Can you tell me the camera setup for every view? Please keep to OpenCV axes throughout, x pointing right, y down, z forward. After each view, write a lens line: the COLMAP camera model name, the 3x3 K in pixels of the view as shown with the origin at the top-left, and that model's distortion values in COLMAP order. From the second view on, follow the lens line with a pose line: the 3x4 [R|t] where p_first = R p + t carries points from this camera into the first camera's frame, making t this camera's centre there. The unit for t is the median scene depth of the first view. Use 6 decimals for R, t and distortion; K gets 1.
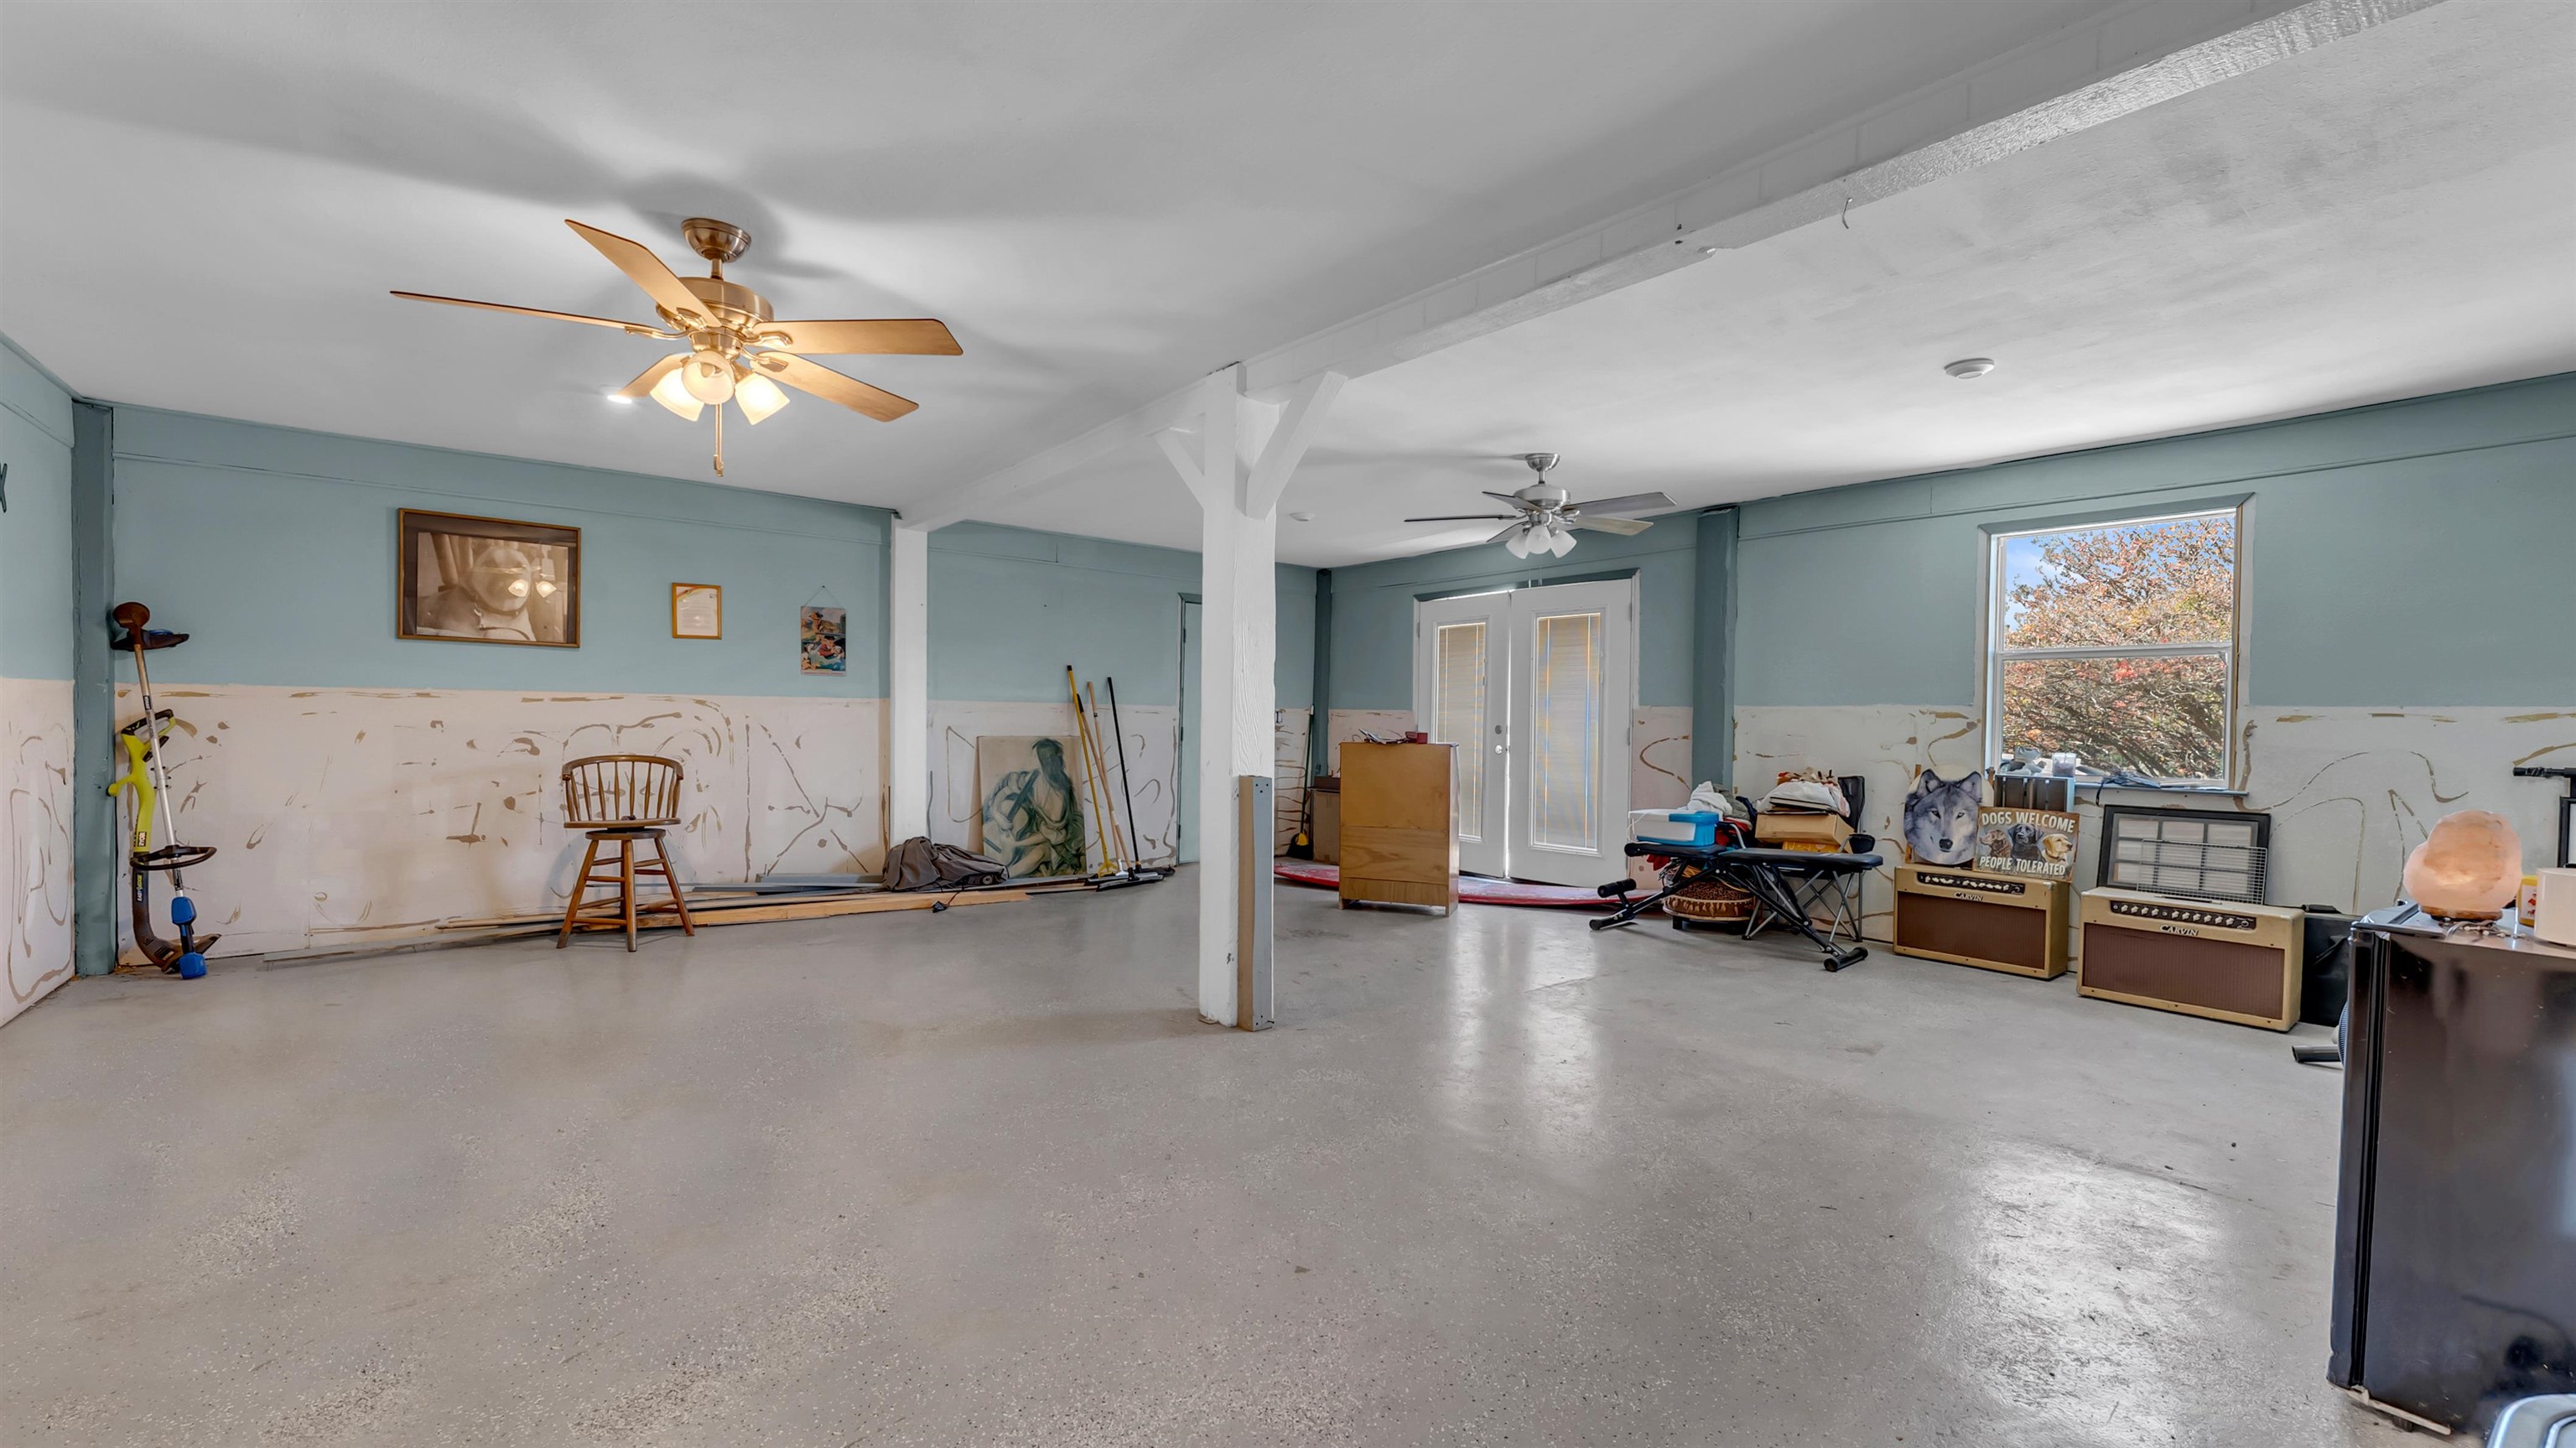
lens RADIAL K [[1037.1, 0, 1290.7], [0, 1037.1, 735.0], [0, 0, 1]] dist [0.002612, 0.000093]
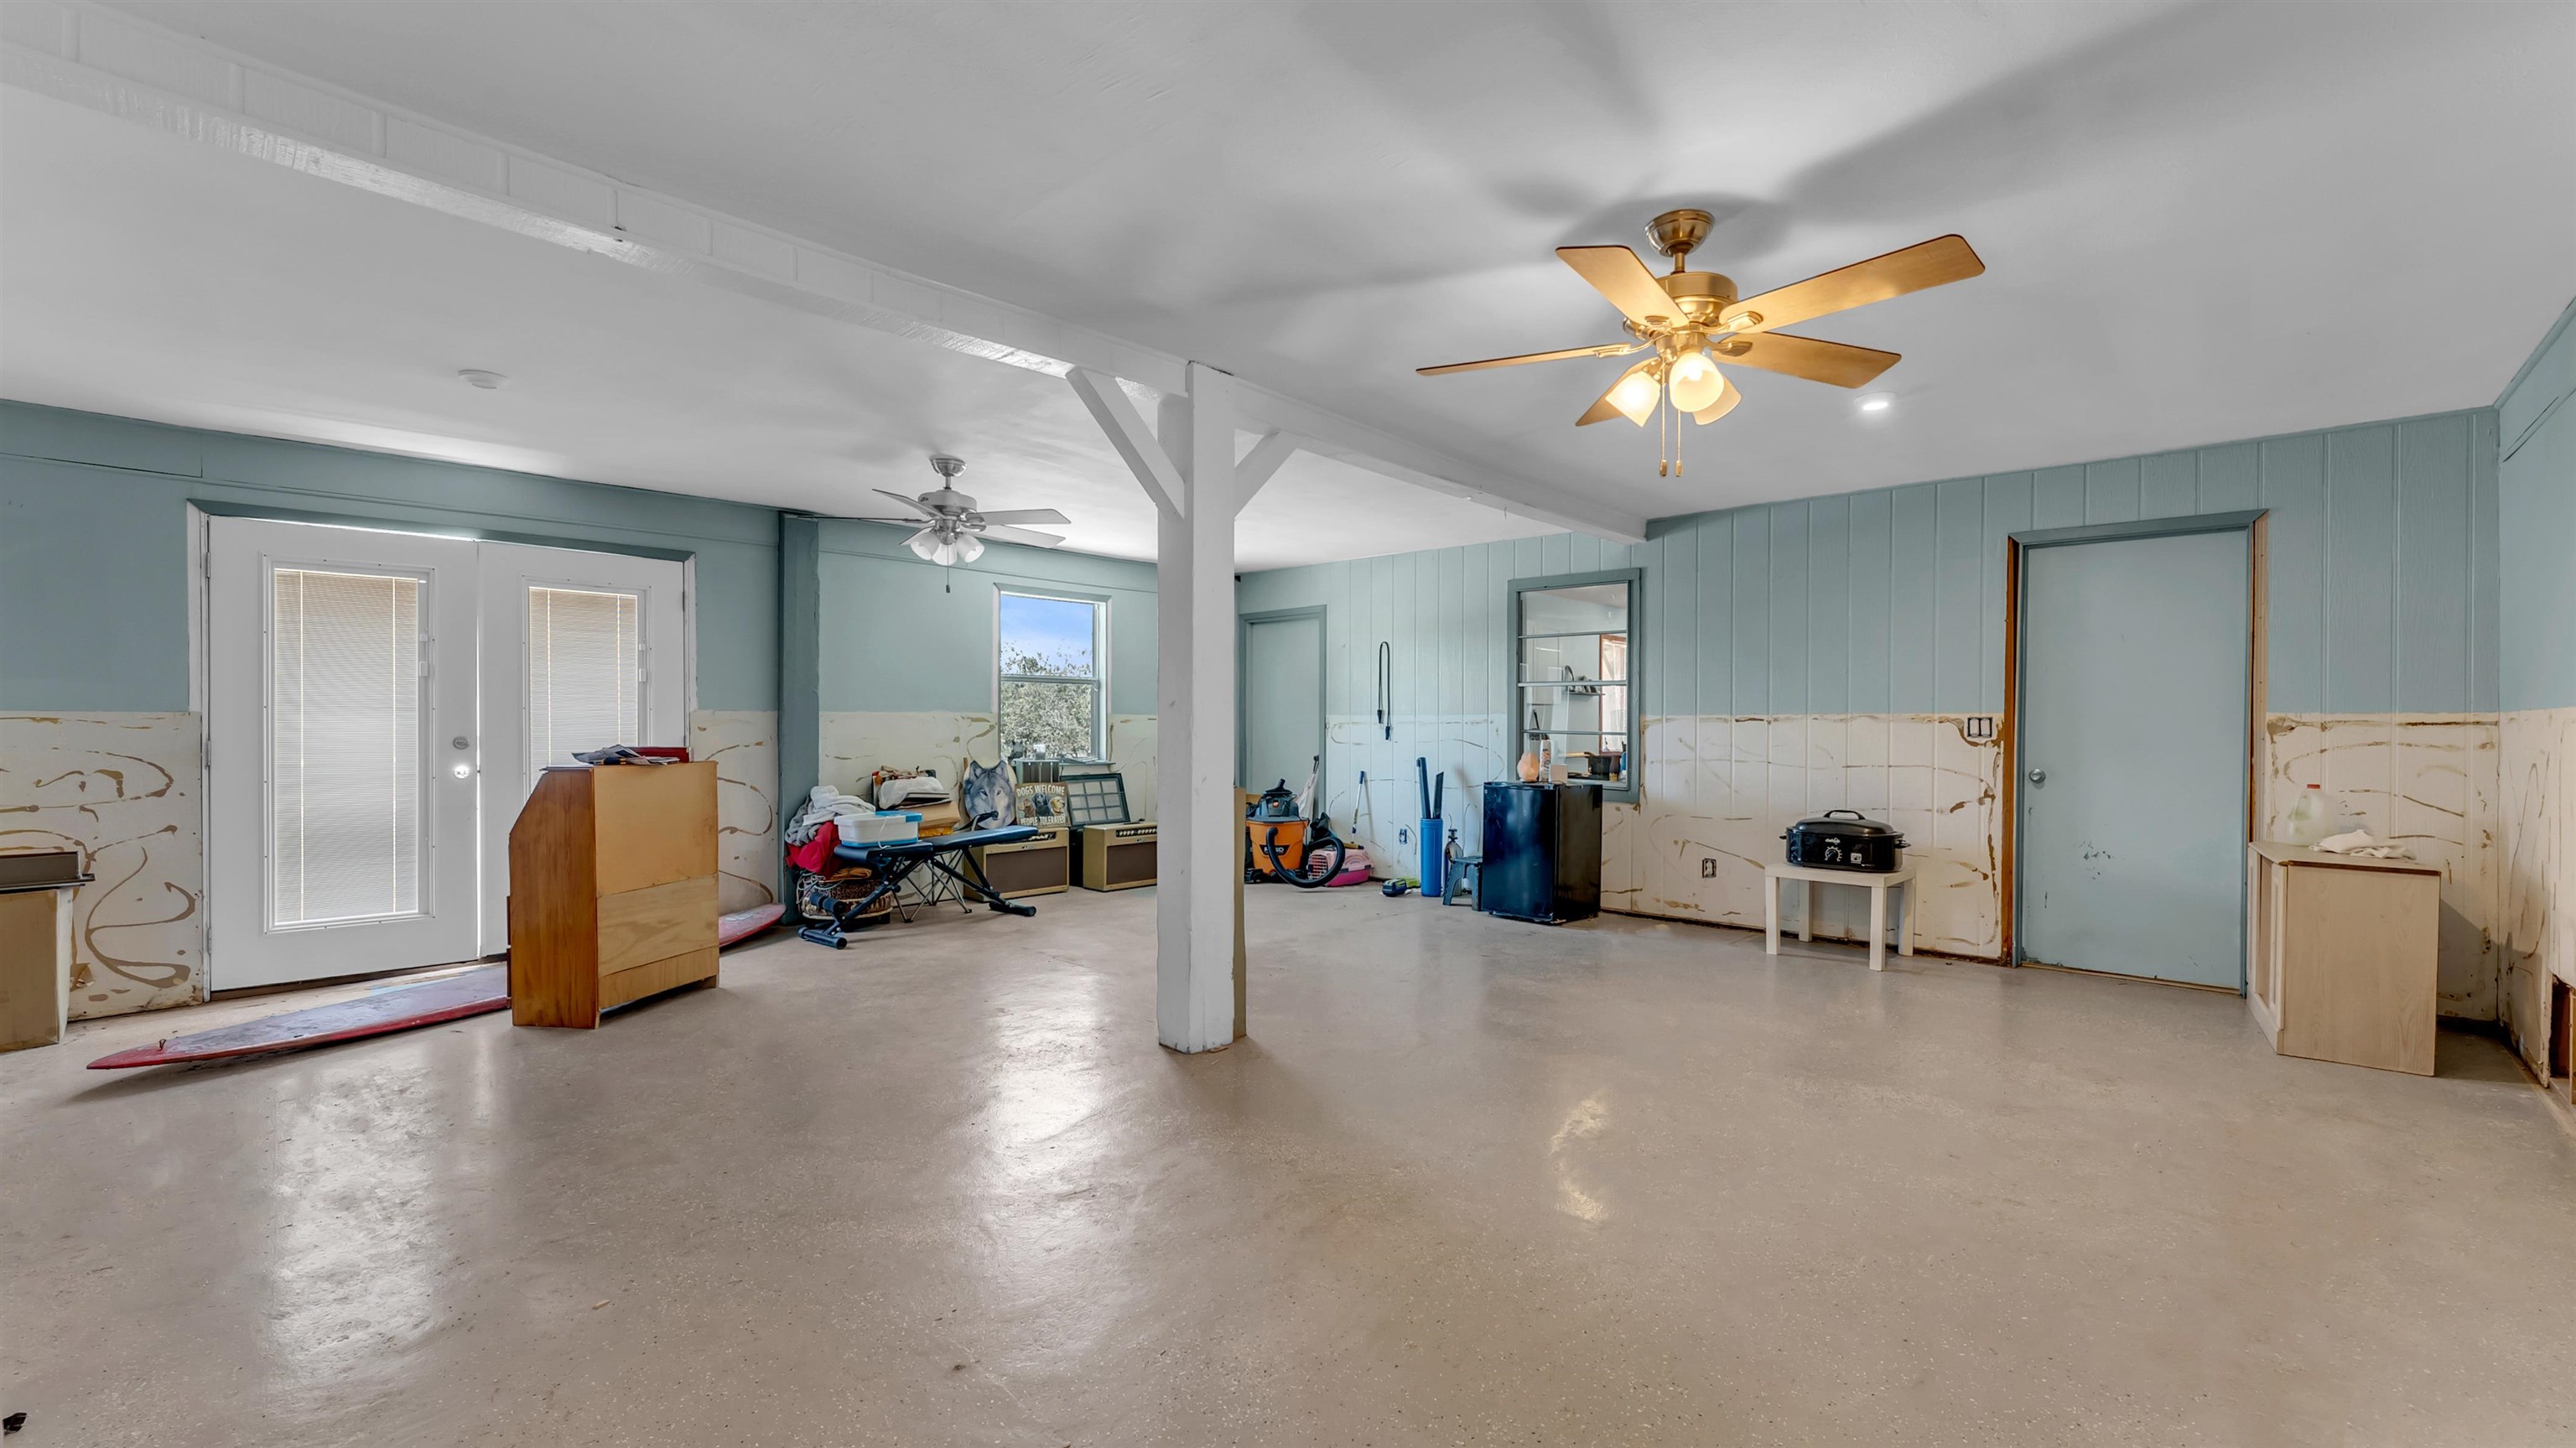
lens RADIAL K [[1037.1, 0, 1290.5], [0, 1037.1, 722.1], [0, 0, 1]] dist [0.002612, 0.000093]
pose [[-0.123887, -0.009384, 0.992252, -0.752780], [0.014825, 0.999826, 0.011306, -0.025208], [-0.992186, 0.016111, -0.123726, 0.767125]]
